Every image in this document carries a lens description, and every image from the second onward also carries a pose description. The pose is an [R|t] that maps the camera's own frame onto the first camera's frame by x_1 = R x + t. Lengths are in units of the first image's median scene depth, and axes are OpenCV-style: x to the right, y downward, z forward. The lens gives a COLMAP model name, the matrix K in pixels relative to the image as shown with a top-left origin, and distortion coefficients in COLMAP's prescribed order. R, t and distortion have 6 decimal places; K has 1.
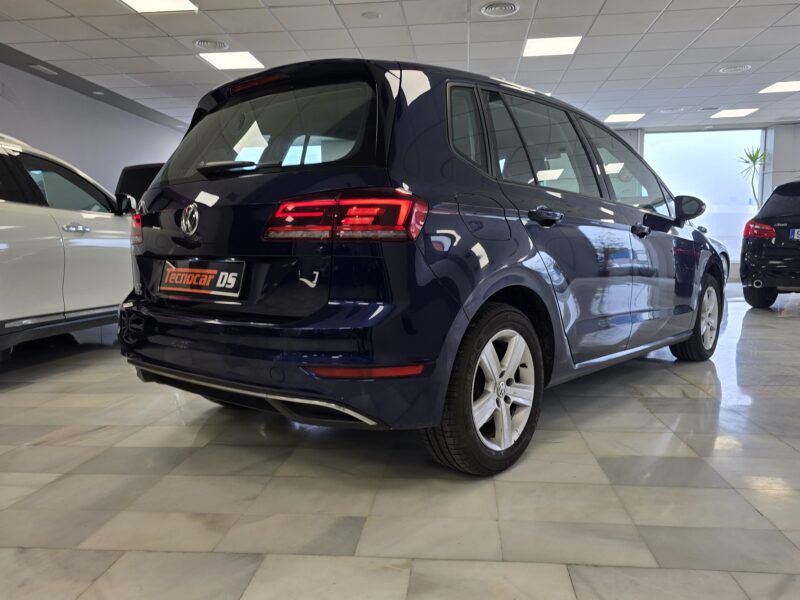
lens RADIAL K [[596.2, 0, 409.2], [0, 596.2, 301.5], [0, 0, 1]] dist [0.060821, -0.051077]
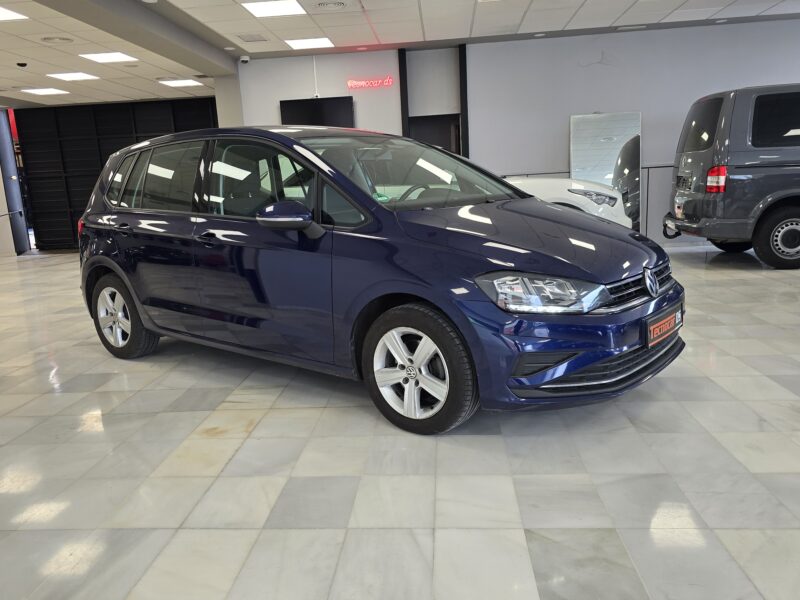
lens RADIAL K [[654.7, 0, 411.6], [0, 654.7, 305.2], [0, 0, 1]] dist [0.079298, -0.085107]
pose [[0.036723, 0.201598, -0.978780, 2.311373], [-0.045291, 0.978770, 0.199897, -0.372124], [0.998299, 0.036989, 0.045074, 1.869197]]
